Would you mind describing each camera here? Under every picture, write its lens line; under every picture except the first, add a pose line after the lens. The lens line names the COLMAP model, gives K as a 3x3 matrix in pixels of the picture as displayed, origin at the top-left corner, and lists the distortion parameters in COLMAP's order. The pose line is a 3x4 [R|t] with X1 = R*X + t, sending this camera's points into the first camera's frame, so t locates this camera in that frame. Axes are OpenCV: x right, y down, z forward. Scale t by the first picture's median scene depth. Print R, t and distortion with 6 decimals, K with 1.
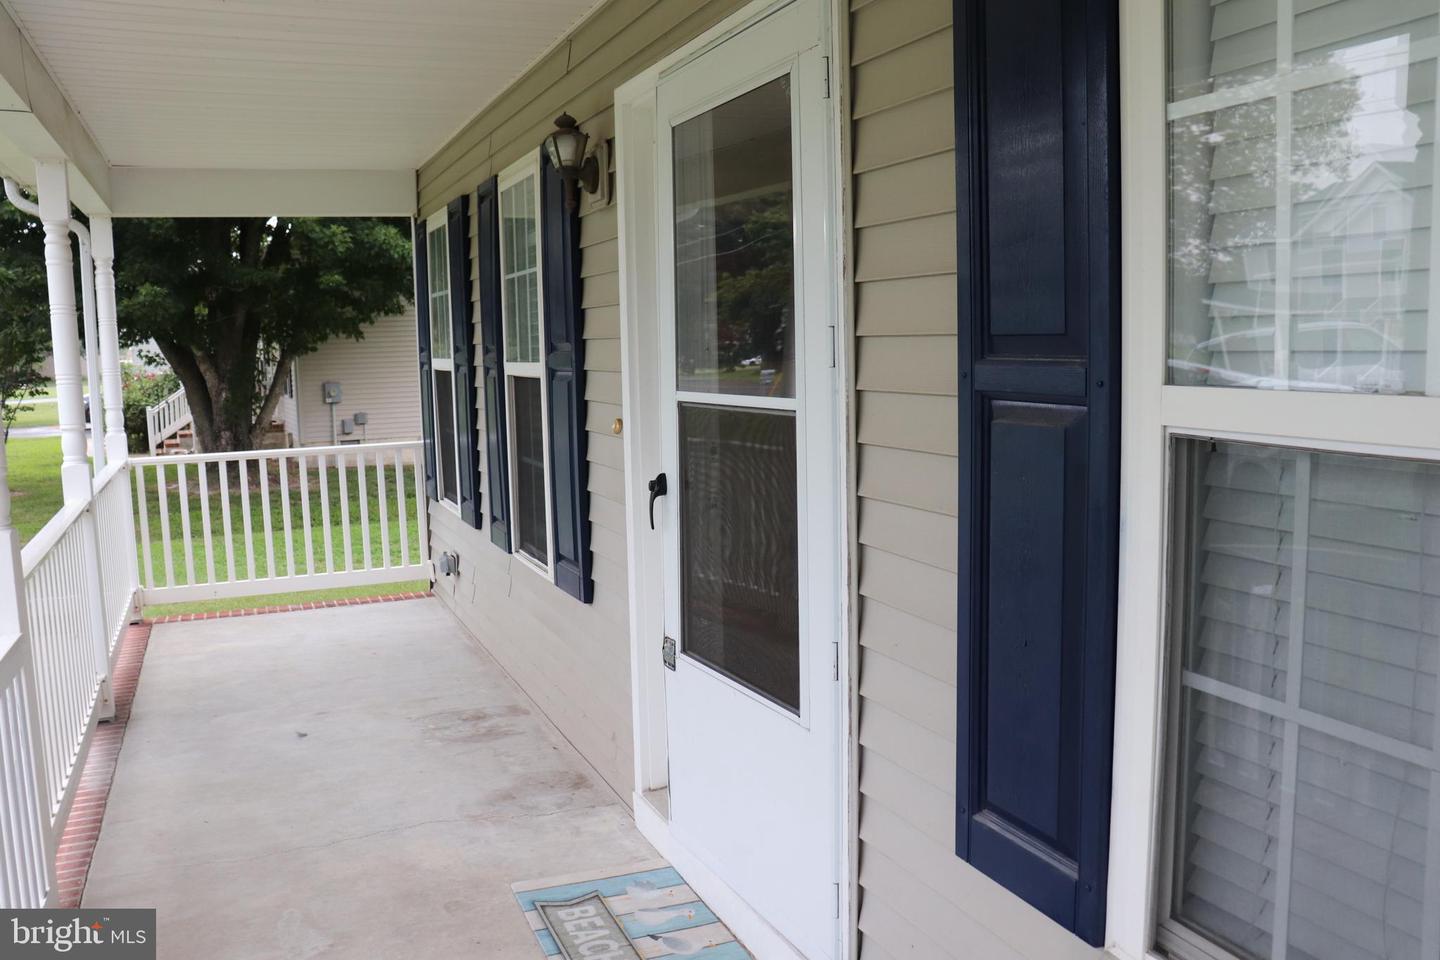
lens RADIAL K [[1198.7, 0, 721.7], [0, 1198.7, 481.8], [0, 0, 1]] dist [-0.174458, 0.153313]
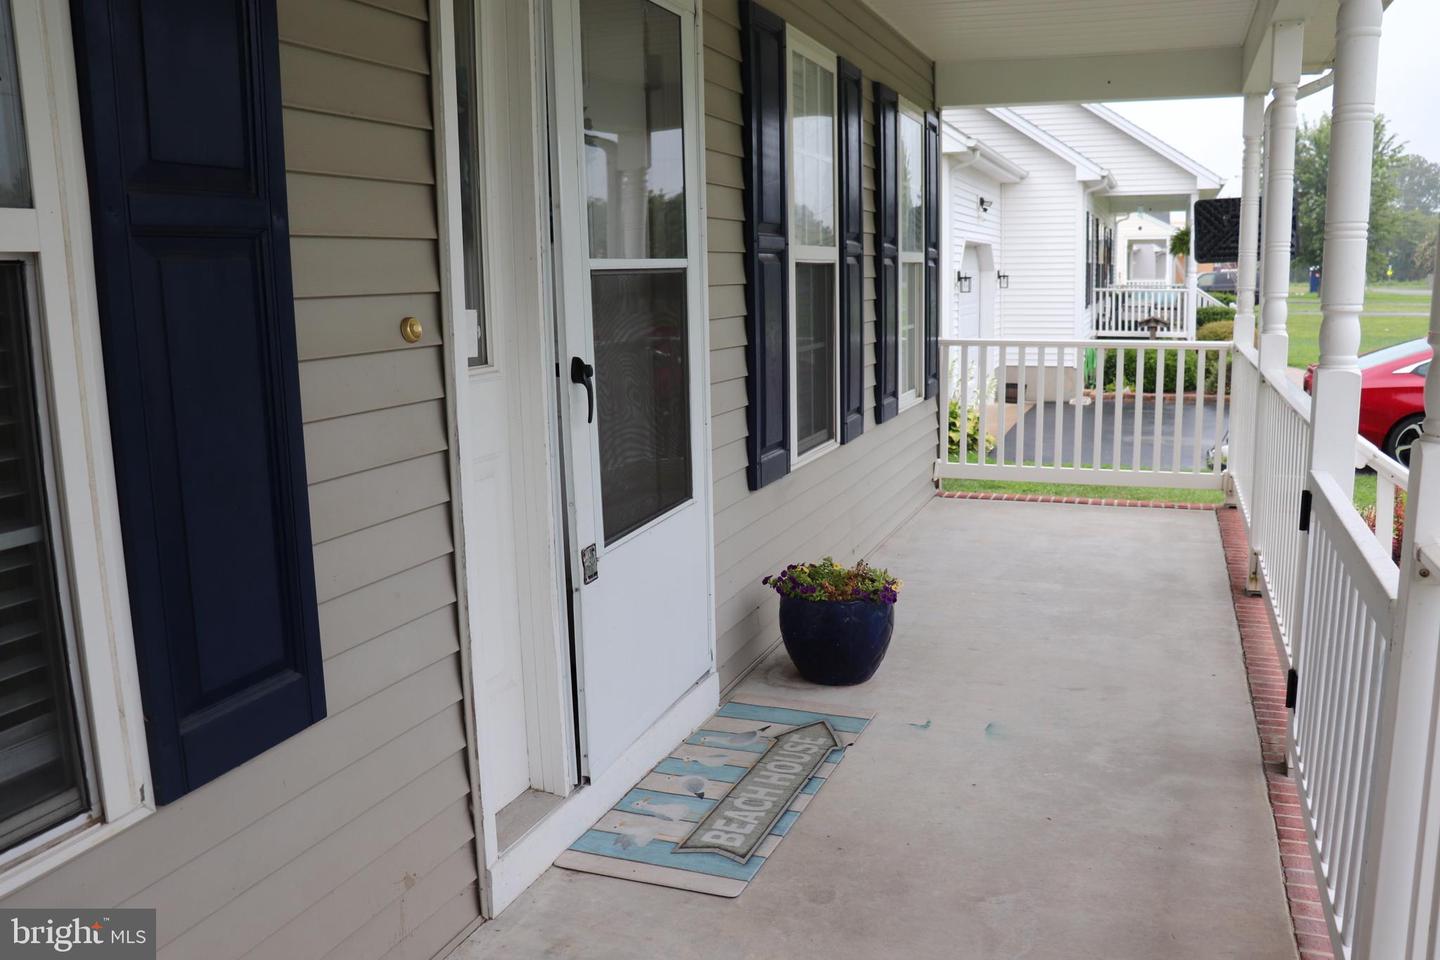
lens RADIAL K [[1198.7, 0, 722.0], [0, 1198.7, 485.1], [0, 0, 1]] dist [-0.174458, 0.153313]
pose [[-0.728523, -0.078778, 0.680477, -0.721276], [0.115434, 0.965042, 0.235307, -0.108294], [-0.675225, 0.249976, -0.693961, 1.568265]]
